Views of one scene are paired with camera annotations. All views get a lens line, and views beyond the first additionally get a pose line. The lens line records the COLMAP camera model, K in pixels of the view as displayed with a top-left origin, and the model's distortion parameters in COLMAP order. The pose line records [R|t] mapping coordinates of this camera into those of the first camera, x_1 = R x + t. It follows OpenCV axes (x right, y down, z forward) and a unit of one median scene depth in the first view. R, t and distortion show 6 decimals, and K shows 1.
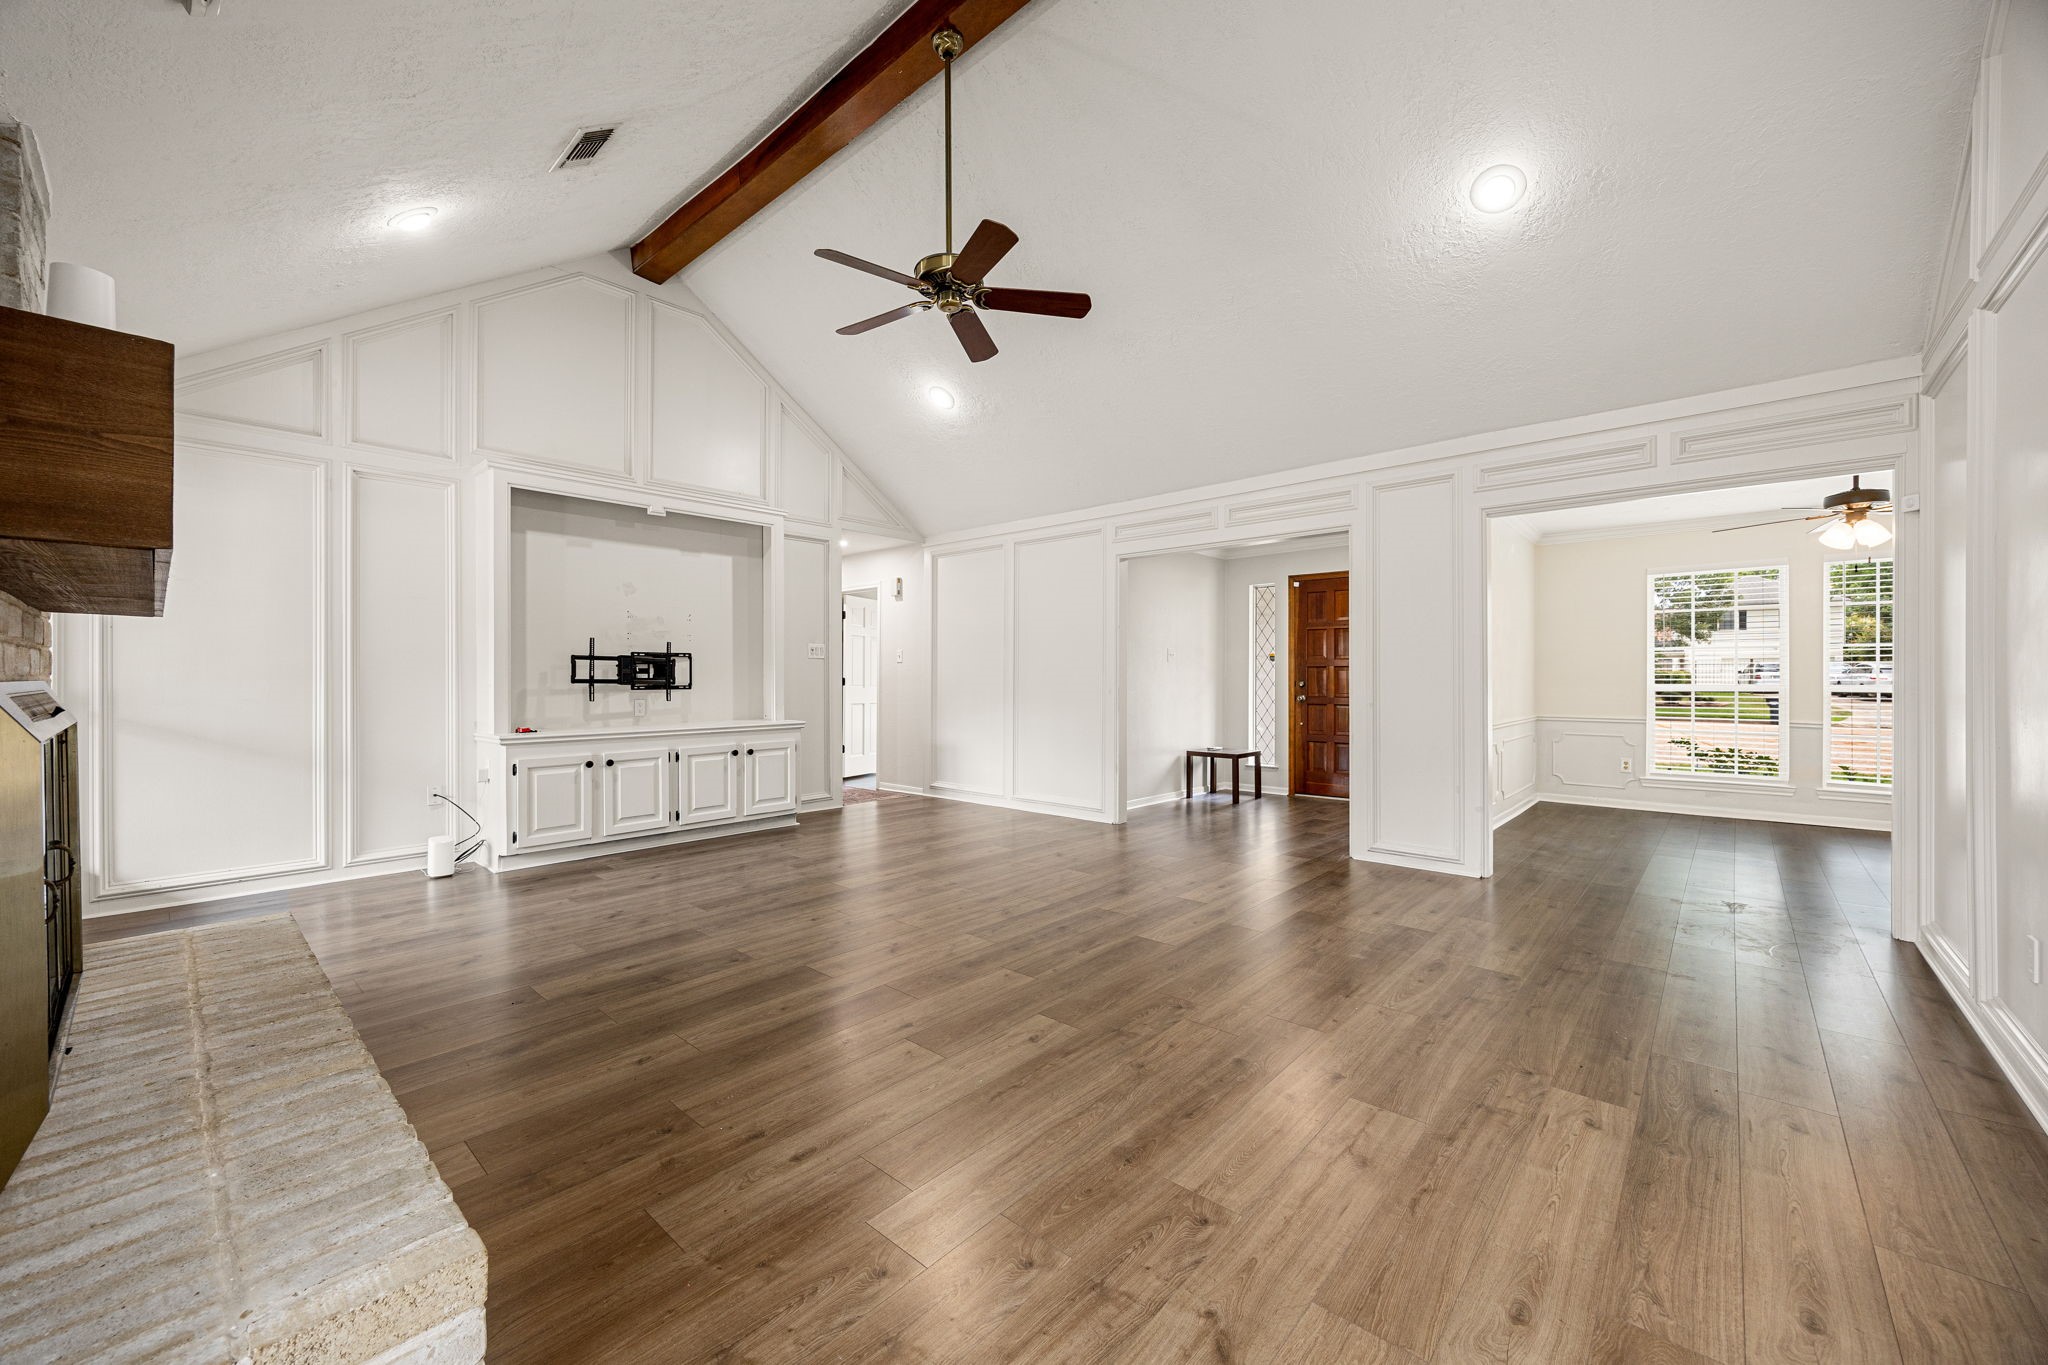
lens RADIAL K [[780.3, 0, 1017.9], [0, 780.3, 674.3], [0, 0, 1]] dist [-0.001773, -0.000265]
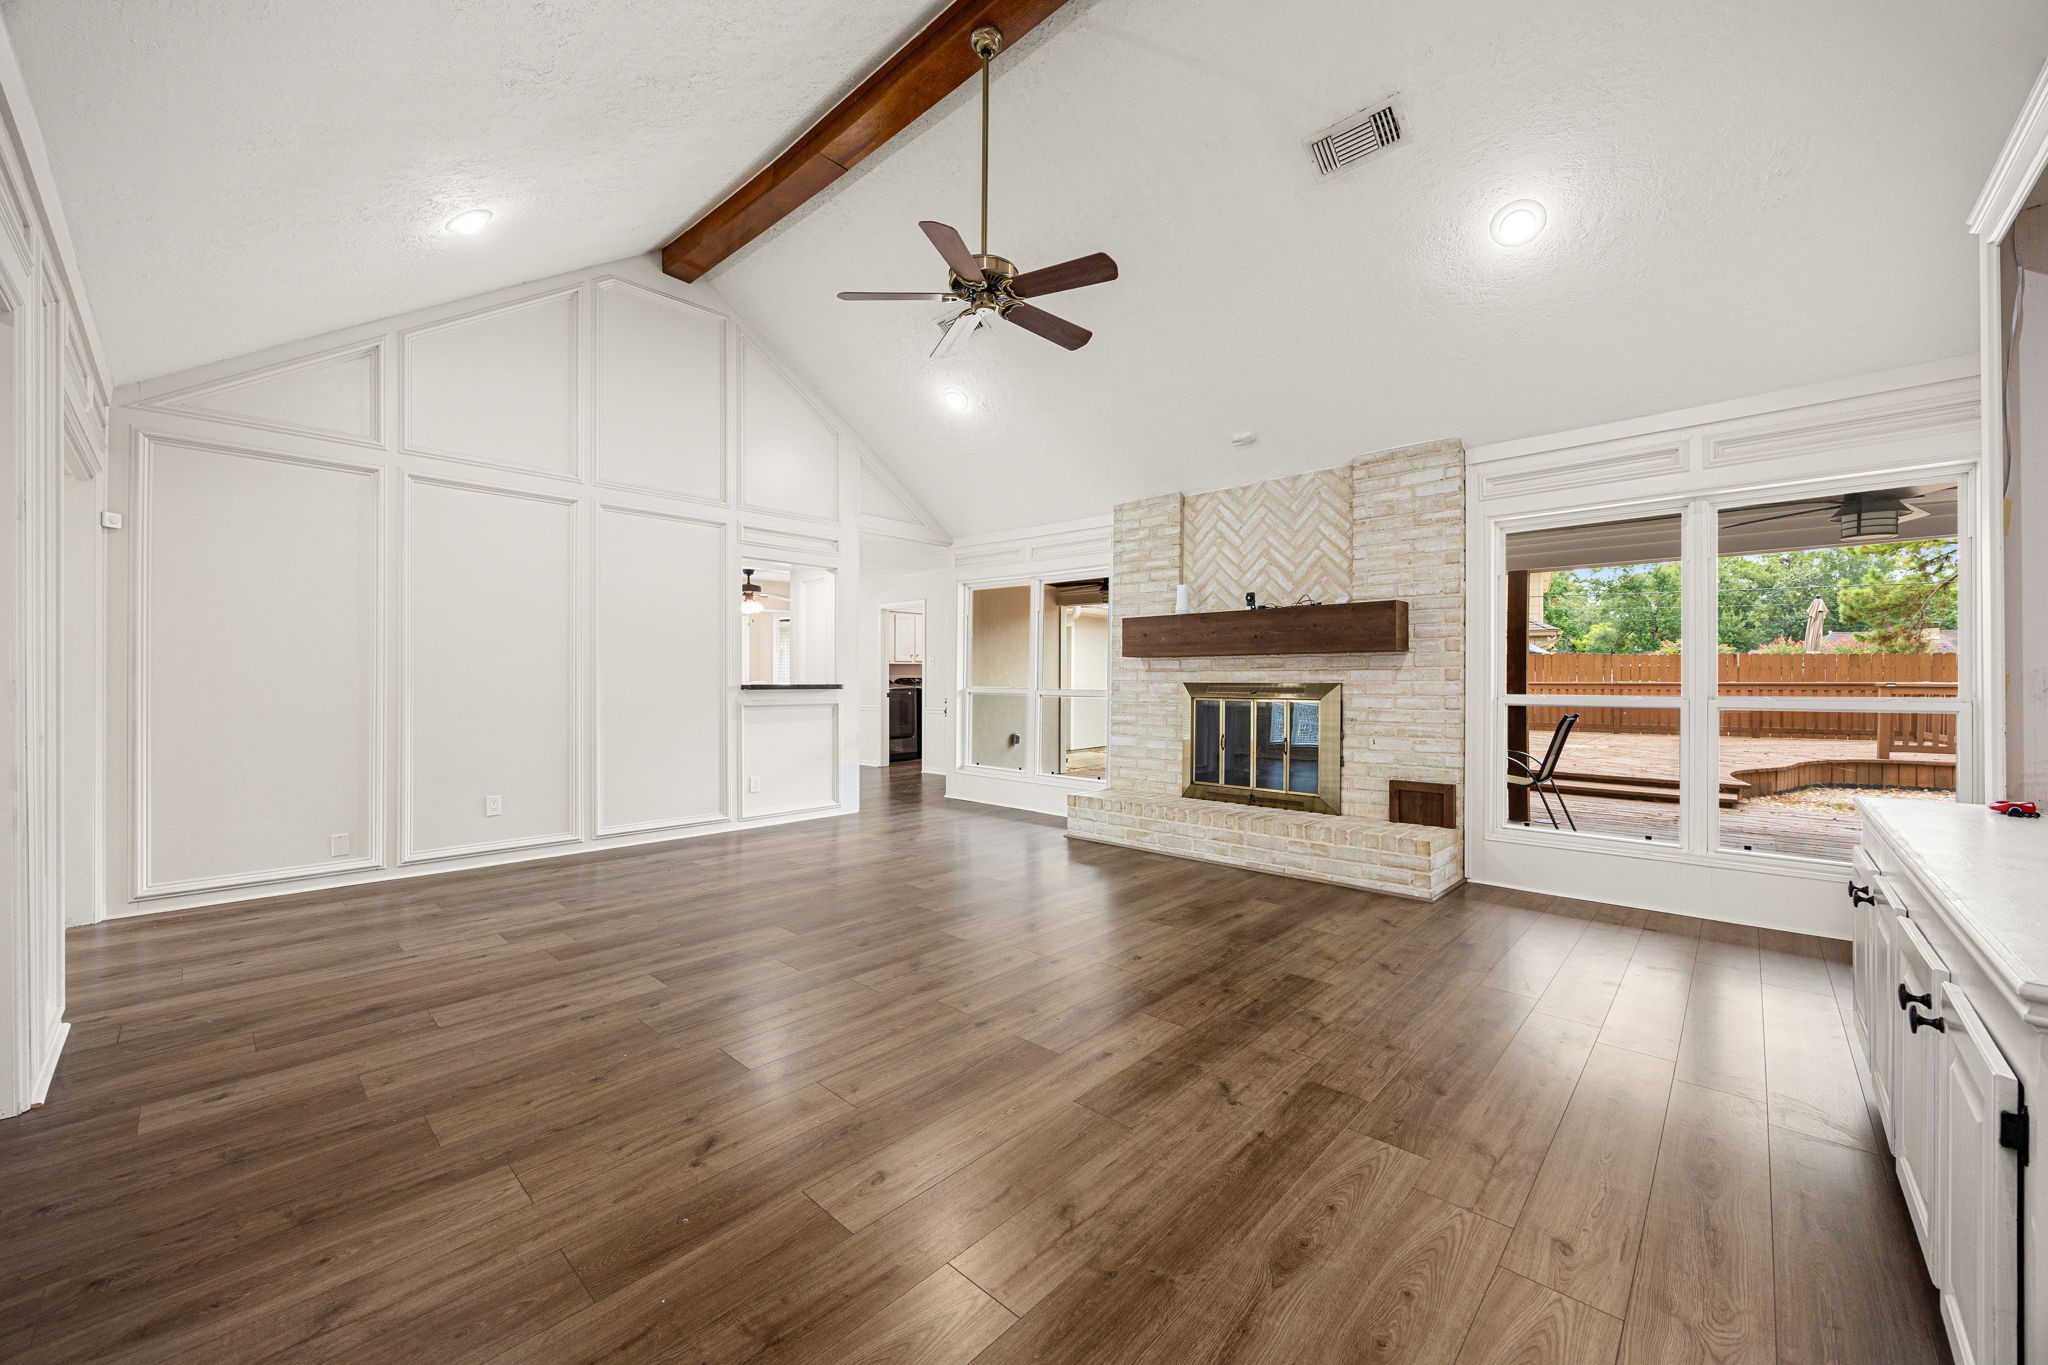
lens RADIAL K [[780.3, 0, 1016.4], [0, 780.3, 681.1], [0, 0, 1]] dist [-0.001773, -0.000265]
pose [[-0.999764, -0.002015, 0.021650, -0.145461], [-0.002075, 0.999994, -0.002710, 0.007033], [-0.021645, -0.002755, -0.999762, 1.901700]]
